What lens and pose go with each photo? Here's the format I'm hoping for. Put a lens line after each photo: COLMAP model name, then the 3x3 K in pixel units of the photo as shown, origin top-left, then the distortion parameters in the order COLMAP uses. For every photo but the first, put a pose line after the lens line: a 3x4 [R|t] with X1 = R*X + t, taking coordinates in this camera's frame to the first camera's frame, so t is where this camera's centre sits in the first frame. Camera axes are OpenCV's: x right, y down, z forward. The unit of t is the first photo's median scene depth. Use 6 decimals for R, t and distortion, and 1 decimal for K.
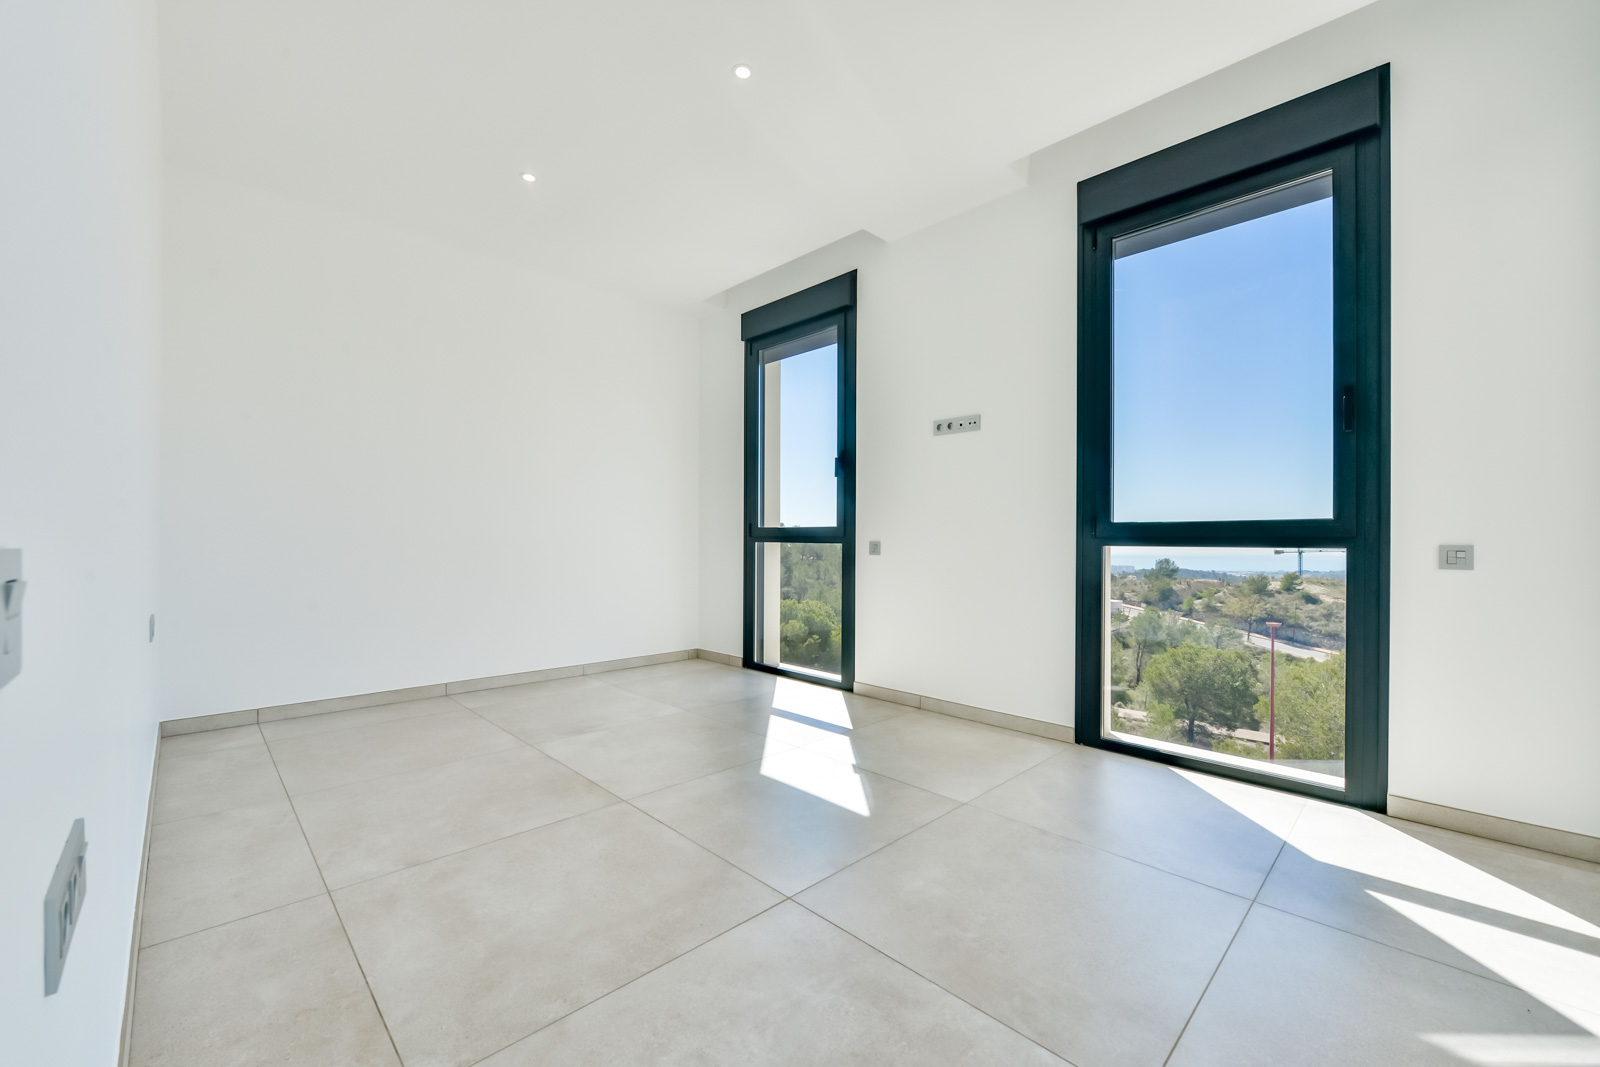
lens RADIAL K [[635.3, 0, 810.5], [0, 635.3, 535.3], [0, 0, 1]] dist [-0.007152, -0.001825]
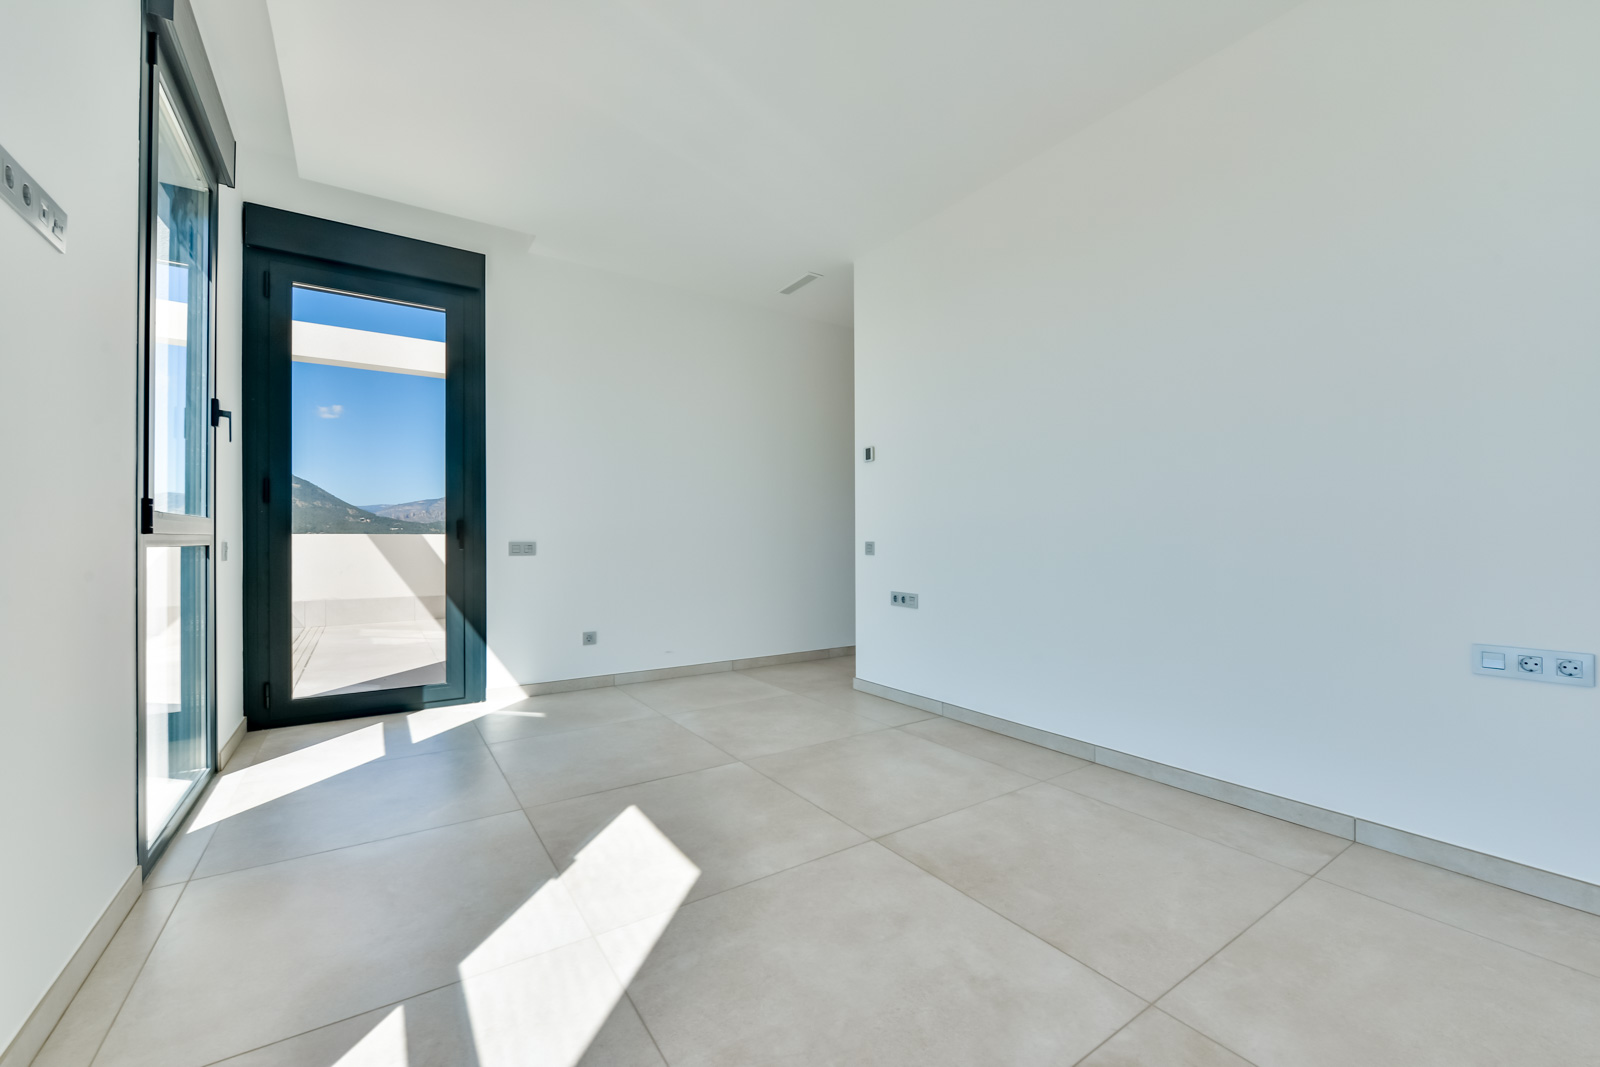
lens RADIAL K [[635.3, 0, 797.9], [0, 635.3, 536.1], [0, 0, 1]] dist [-0.007152, -0.001825]
pose [[-0.980716, 0.001128, 0.195433, -1.409013], [-0.001595, 0.999904, -0.013776, 0.054586], [-0.195430, -0.013822, -0.980620, 7.304539]]
